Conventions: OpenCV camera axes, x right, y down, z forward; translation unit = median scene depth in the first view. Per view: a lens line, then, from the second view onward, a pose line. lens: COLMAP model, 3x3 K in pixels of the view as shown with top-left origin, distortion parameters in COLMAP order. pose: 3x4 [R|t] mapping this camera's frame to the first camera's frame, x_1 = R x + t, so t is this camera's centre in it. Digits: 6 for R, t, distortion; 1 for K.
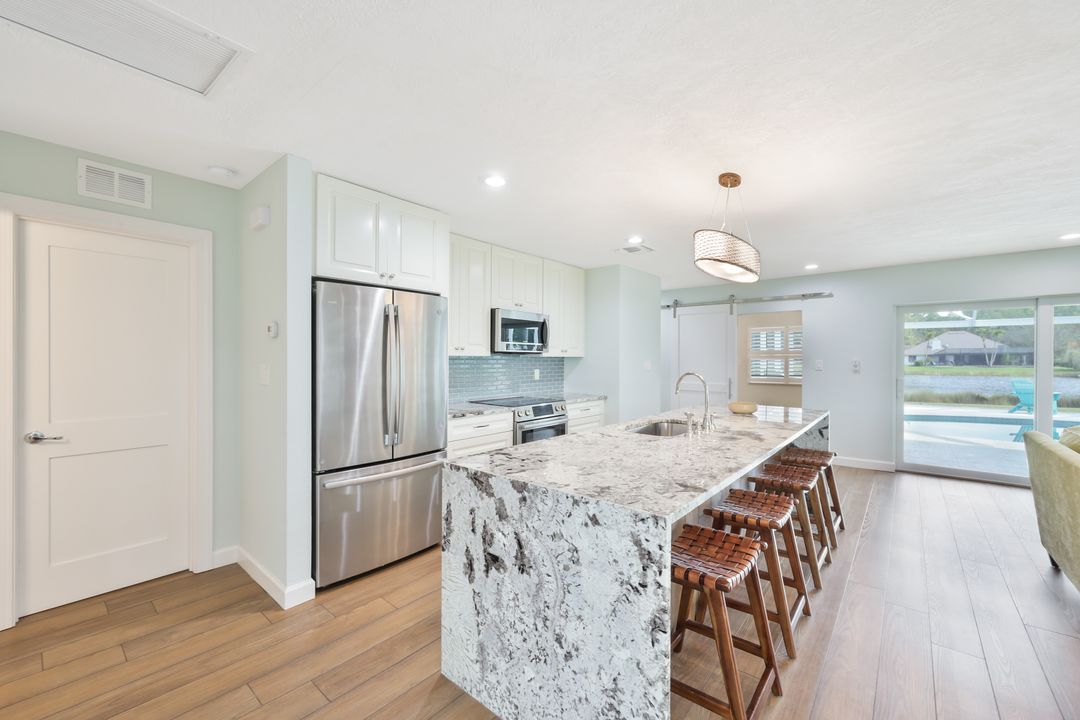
lens RADIAL K [[440.1, 0, 528.5], [0, 440.1, 356.5], [0, 0, 1]] dist [-0.007928, 0.000384]
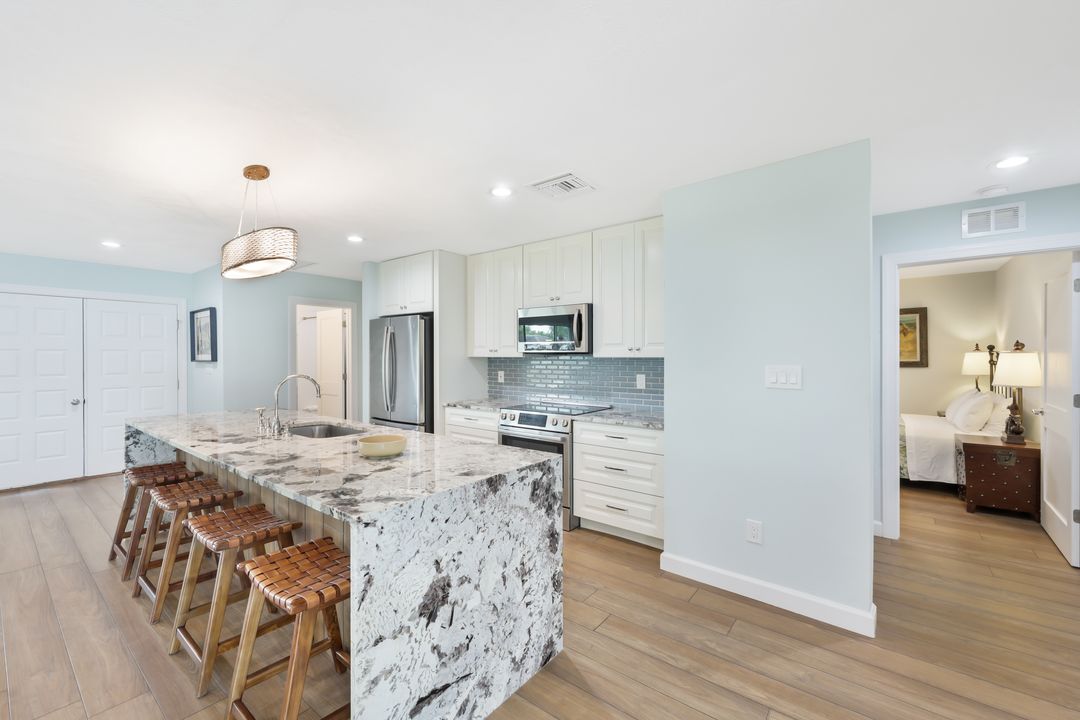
lens RADIAL K [[433.3, 0, 536.8], [0, 433.3, 356.1], [0, 0, 1]] dist [0.001618, -0.000195]
pose [[0.053476, -0.001508, -0.998568, 1.545703], [0.006488, 0.999978, -0.001162, -0.002360], [0.998548, -0.006417, 0.053485, 1.686166]]
